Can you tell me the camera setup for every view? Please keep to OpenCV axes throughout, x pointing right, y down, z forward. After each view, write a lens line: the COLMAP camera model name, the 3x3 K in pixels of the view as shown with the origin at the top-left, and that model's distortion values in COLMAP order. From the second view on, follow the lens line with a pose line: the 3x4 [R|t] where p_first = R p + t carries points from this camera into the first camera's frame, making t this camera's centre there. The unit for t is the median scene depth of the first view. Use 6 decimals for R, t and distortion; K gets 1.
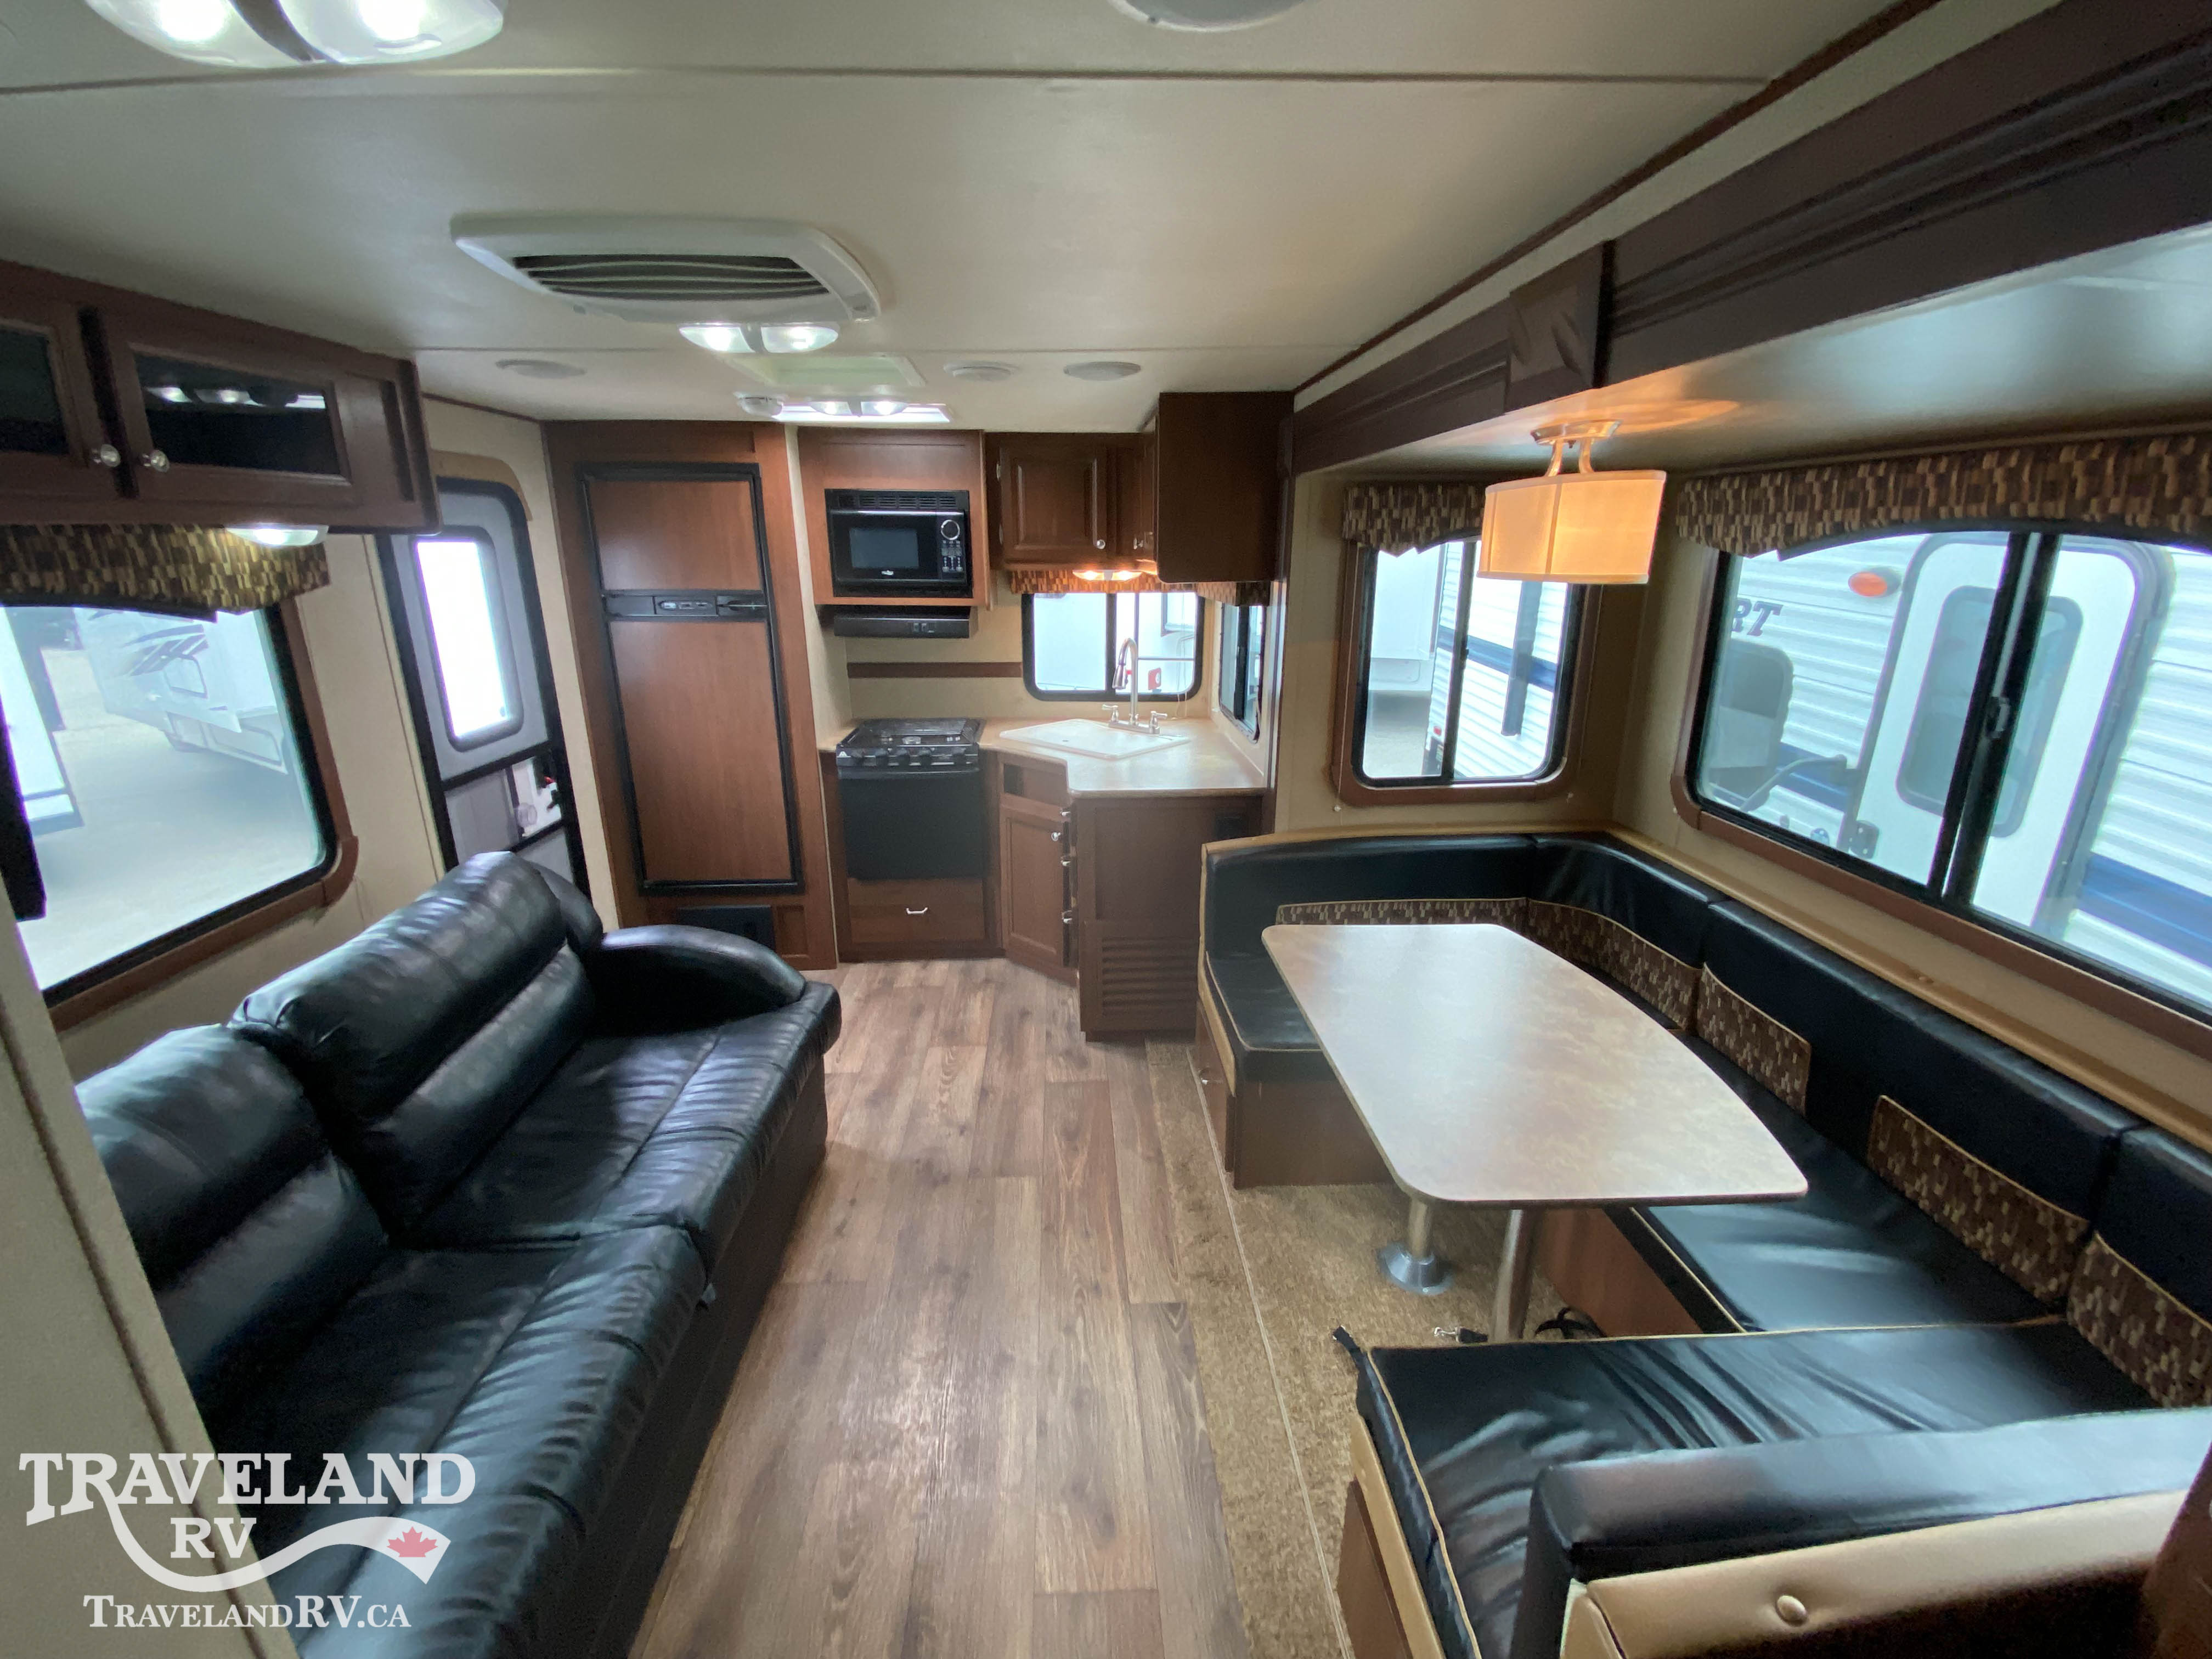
lens RADIAL K [[952.1, 0, 1126.8], [0, 952.1, 837.3], [0, 0, 1]] dist [0.016964, -0.017331]
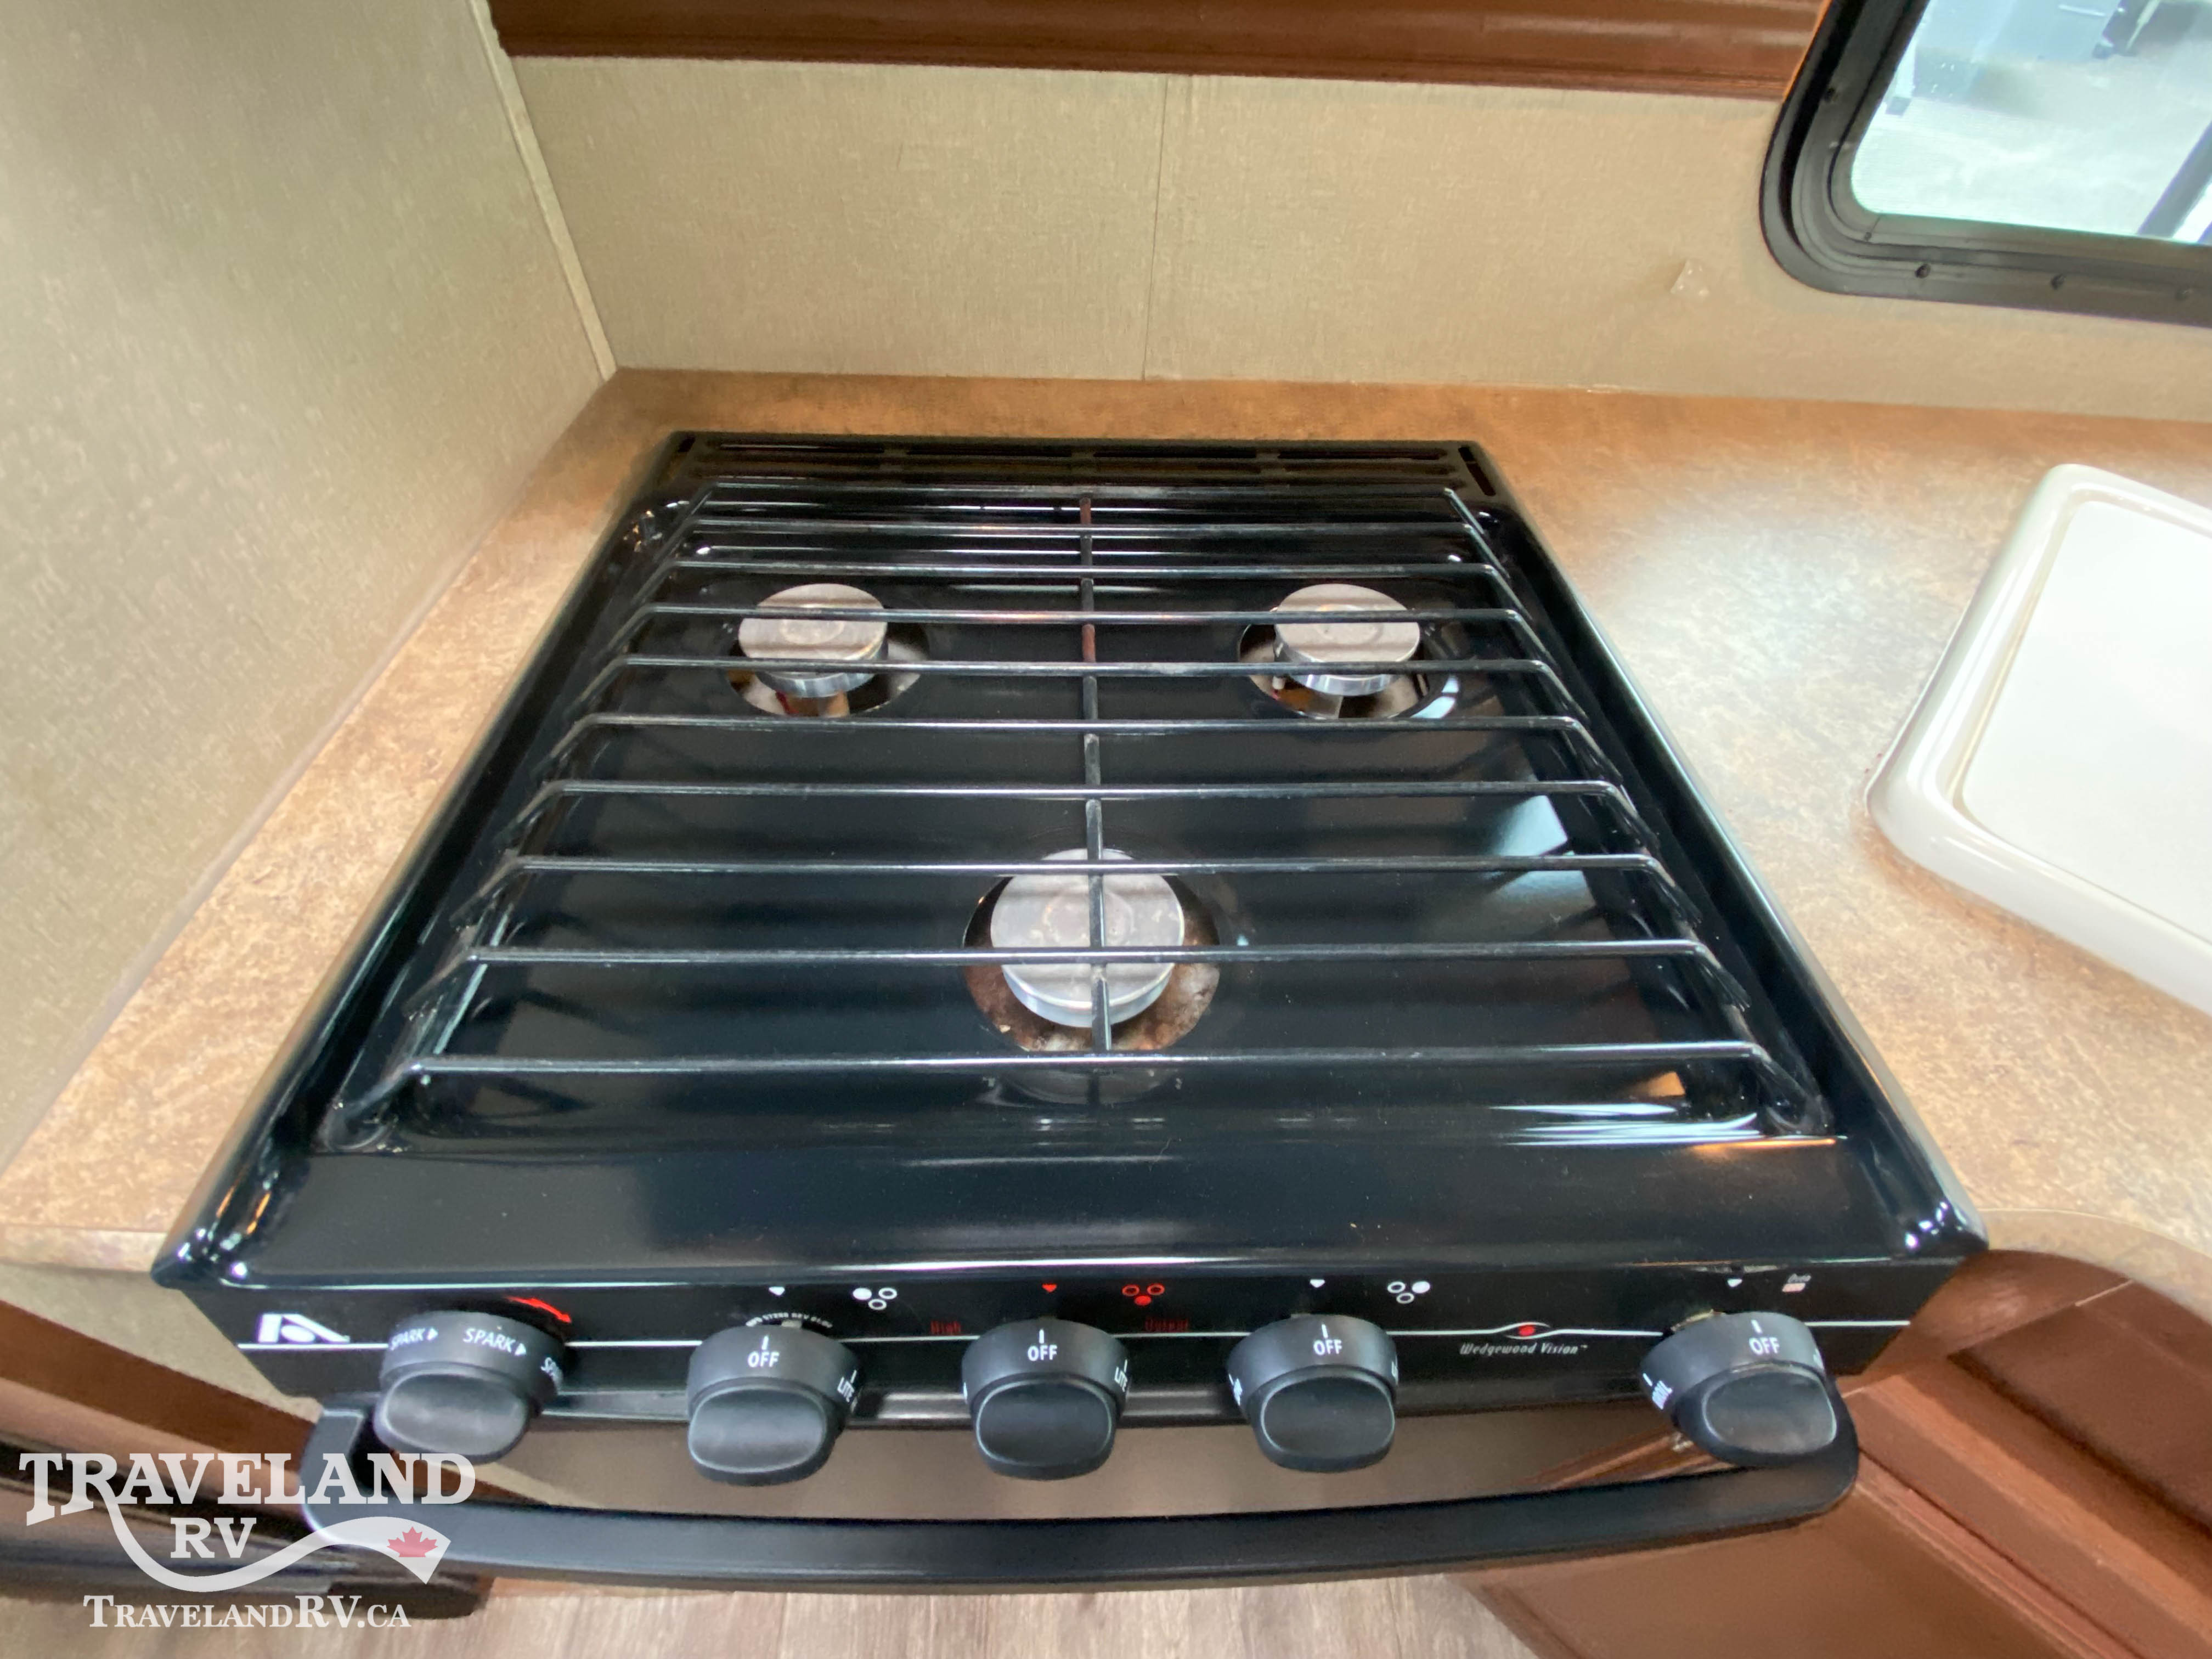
lens RADIAL K [[952.1, 0, 1093.2], [0, 952.1, 824.5], [0, 0, 1]] dist [0.016964, -0.017331]
pose [[0.998597, 0.050596, -0.015627, -0.257048], [-0.036145, 0.866916, 0.497141, -0.184284], [0.038701, -0.495879, 0.867529, 1.058079]]
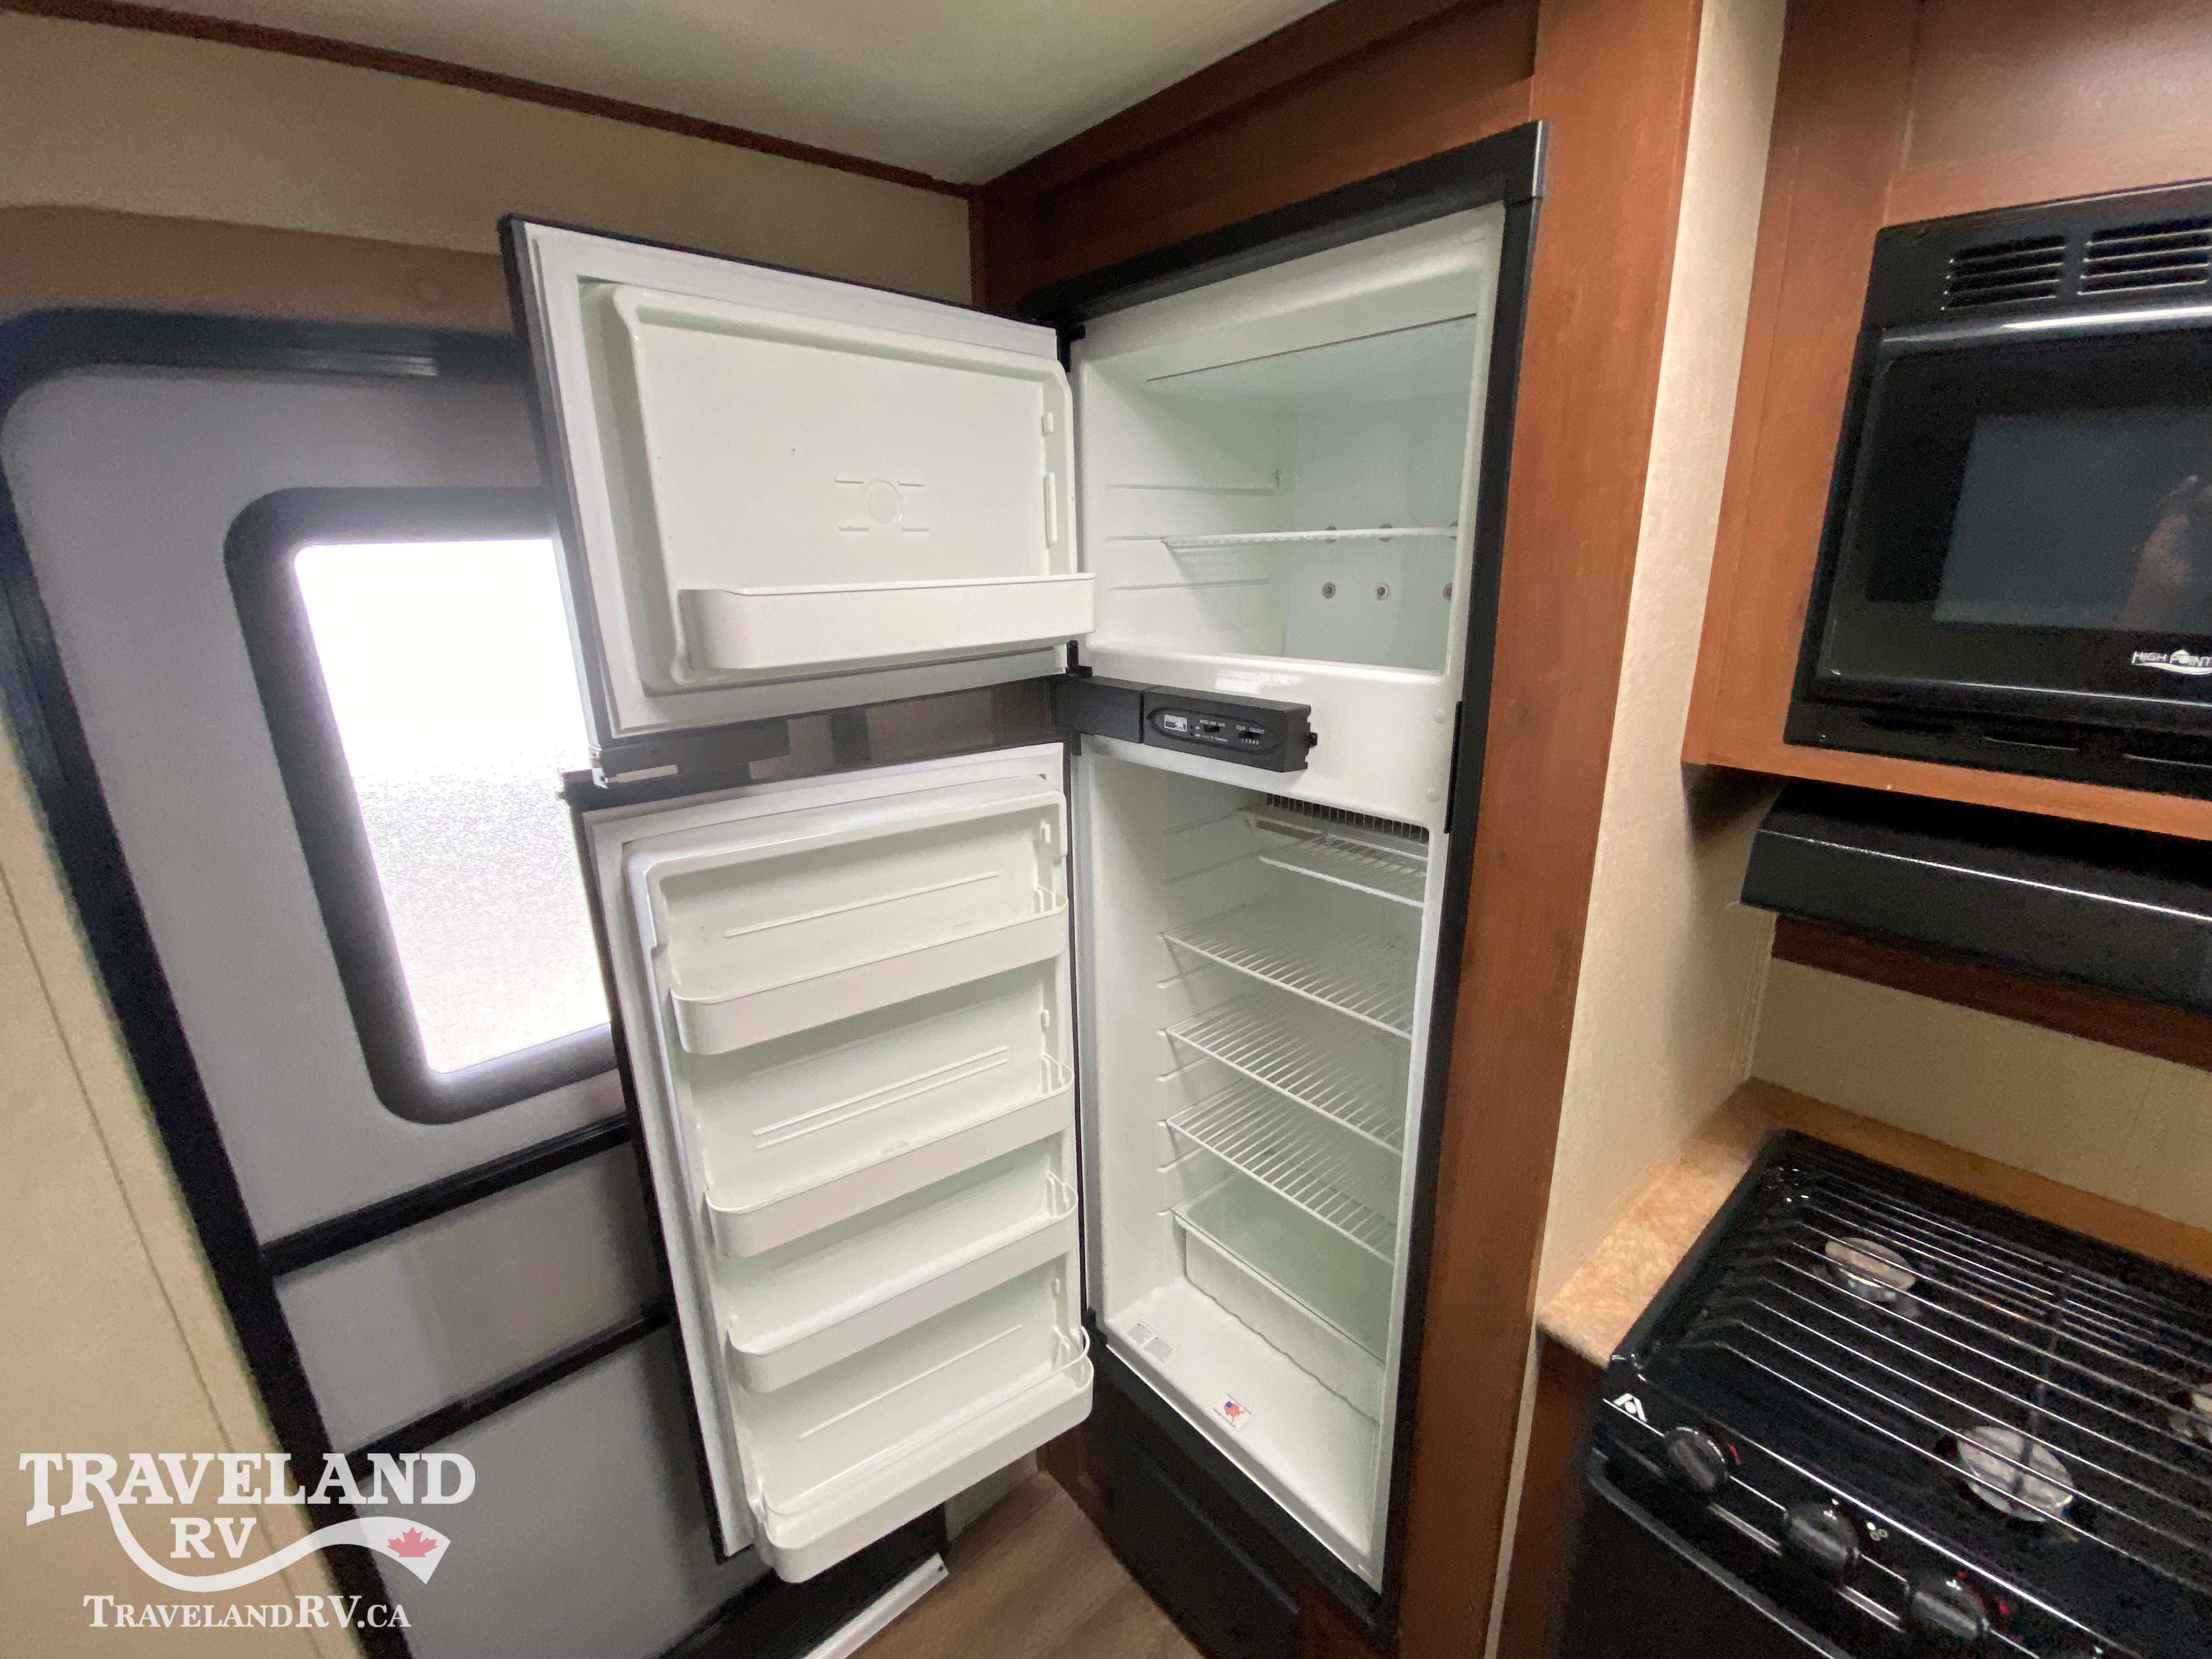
lens RADIAL K [[952.1, 0, 1095.2], [0, 952.1, 839.1], [0, 0, 1]] dist [0.016964, -0.017331]
pose [[0.608285, 0.218617, -0.763018, -0.253876], [-0.210397, 0.971342, 0.110575, -0.245316], [0.765325, 0.093275, 0.636849, 0.814877]]
